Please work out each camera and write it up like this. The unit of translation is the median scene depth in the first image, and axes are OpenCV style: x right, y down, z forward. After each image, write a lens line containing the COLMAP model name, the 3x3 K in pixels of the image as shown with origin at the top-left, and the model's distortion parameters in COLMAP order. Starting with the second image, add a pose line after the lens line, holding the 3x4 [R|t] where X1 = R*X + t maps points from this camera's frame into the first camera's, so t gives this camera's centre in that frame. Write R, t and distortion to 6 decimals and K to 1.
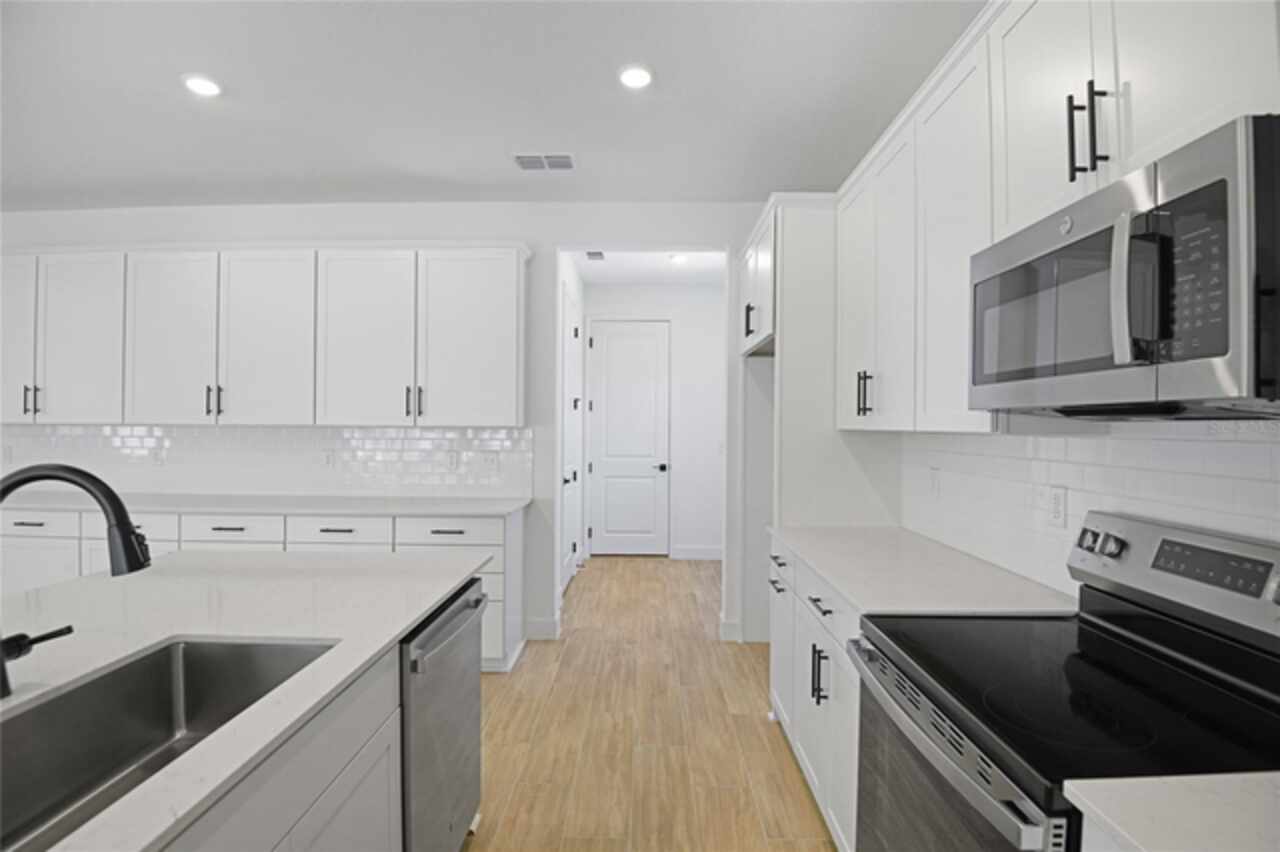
lens RADIAL K [[622.8, 0, 639.2], [0, 622.8, 422.4], [0, 0, 1]] dist [-0.015617, -0.000380]
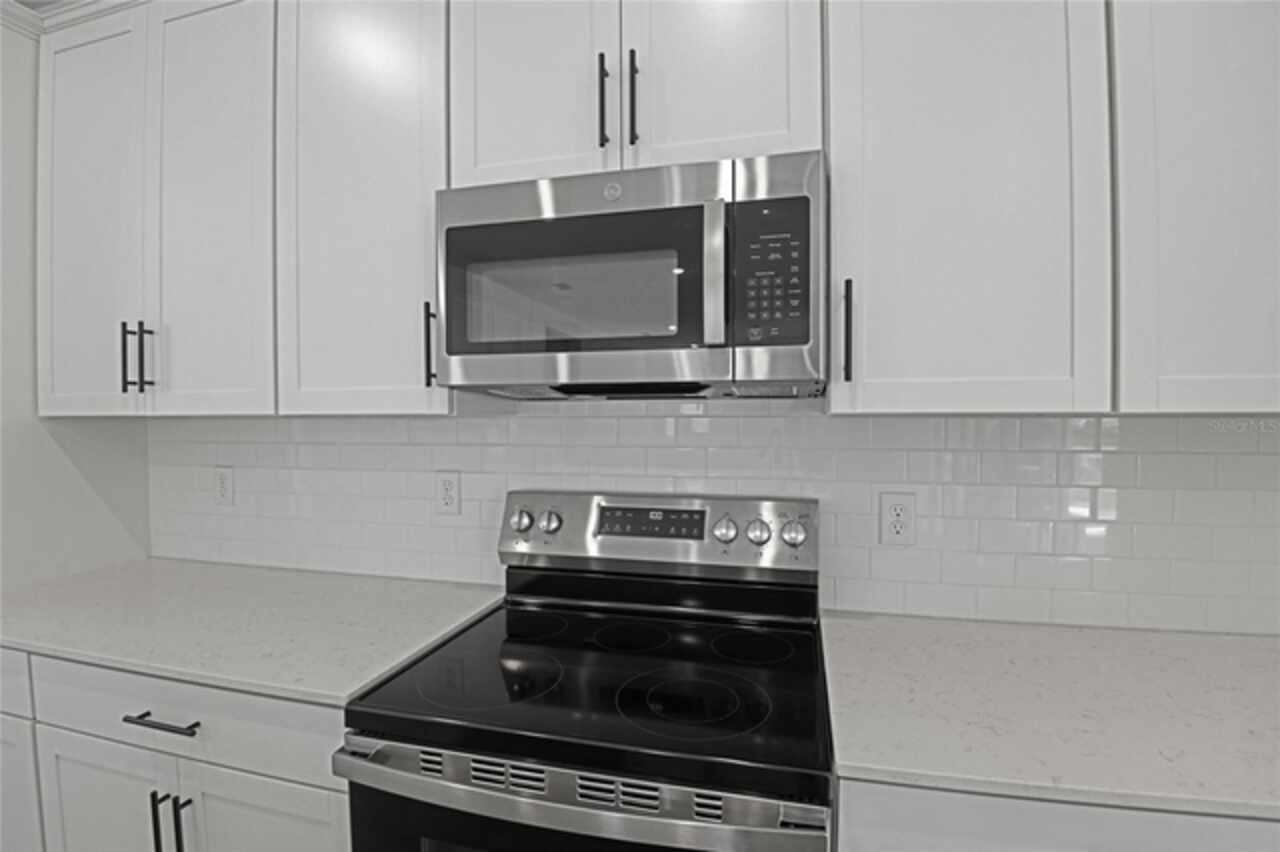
lens RADIAL K [[622.8, 0, 640.3], [0, 622.8, 426.5], [0, 0, 1]] dist [-0.015617, -0.000380]
pose [[0.250970, -0.038183, 0.967241, -0.177607], [0.004895, 0.999259, 0.038177, 0.002466], [-0.967982, -0.004847, 0.250971, 0.556485]]
